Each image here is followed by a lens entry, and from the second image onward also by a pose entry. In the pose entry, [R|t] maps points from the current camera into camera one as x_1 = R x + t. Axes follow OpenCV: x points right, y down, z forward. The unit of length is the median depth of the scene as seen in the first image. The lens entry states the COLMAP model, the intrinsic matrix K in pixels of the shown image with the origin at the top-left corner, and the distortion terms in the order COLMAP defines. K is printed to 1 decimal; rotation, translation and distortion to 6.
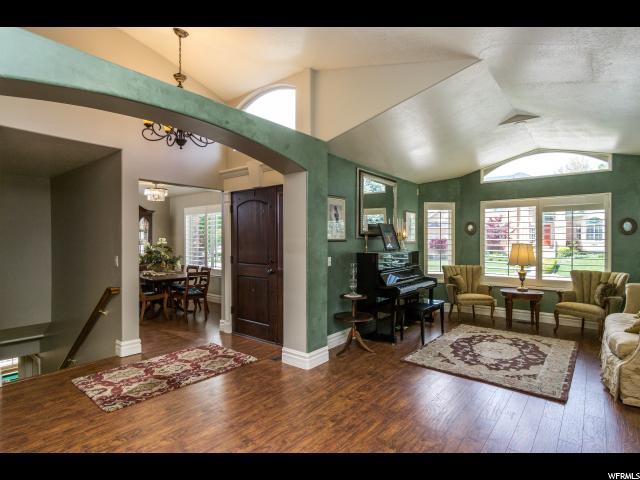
lens RADIAL K [[342.2, 0, 315.1], [0, 342.2, 240.1], [0, 0, 1]] dist [0.008753, 0.002673]
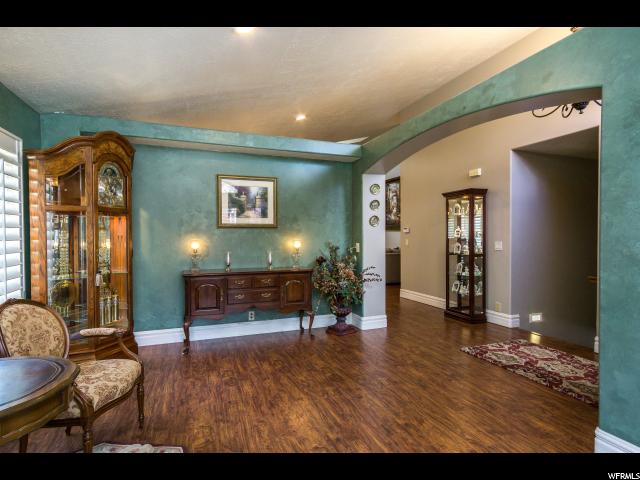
lens RADIAL K [[342.2, 0, 313.5], [0, 342.2, 234.1], [0, 0, 1]] dist [0.008753, 0.002673]
pose [[-0.499676, 0.000047, -0.866212, 0.618650], [0.001981, 0.999997, -0.001088, 0.023625], [0.866210, -0.002260, -0.499675, 0.814001]]
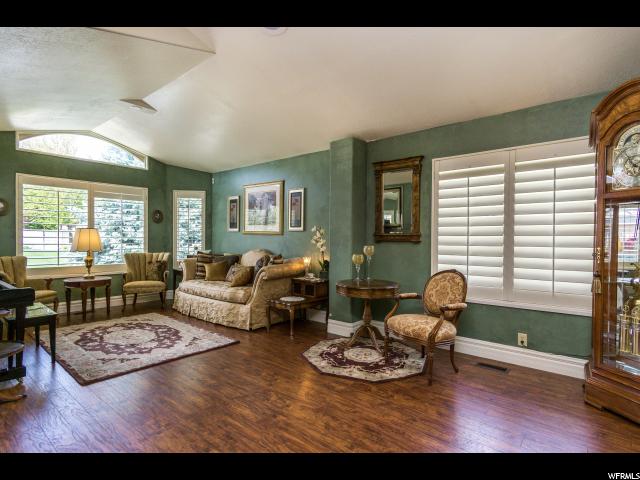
lens RADIAL K [[342.2, 0, 319.0], [0, 342.2, 240.4], [0, 0, 1]] dist [0.008753, 0.002673]
pose [[0.002429, -0.005800, 0.999980, -0.454006], [-0.009448, 0.999938, 0.005823, 0.043434], [-0.999952, -0.009462, 0.002374, 0.501328]]
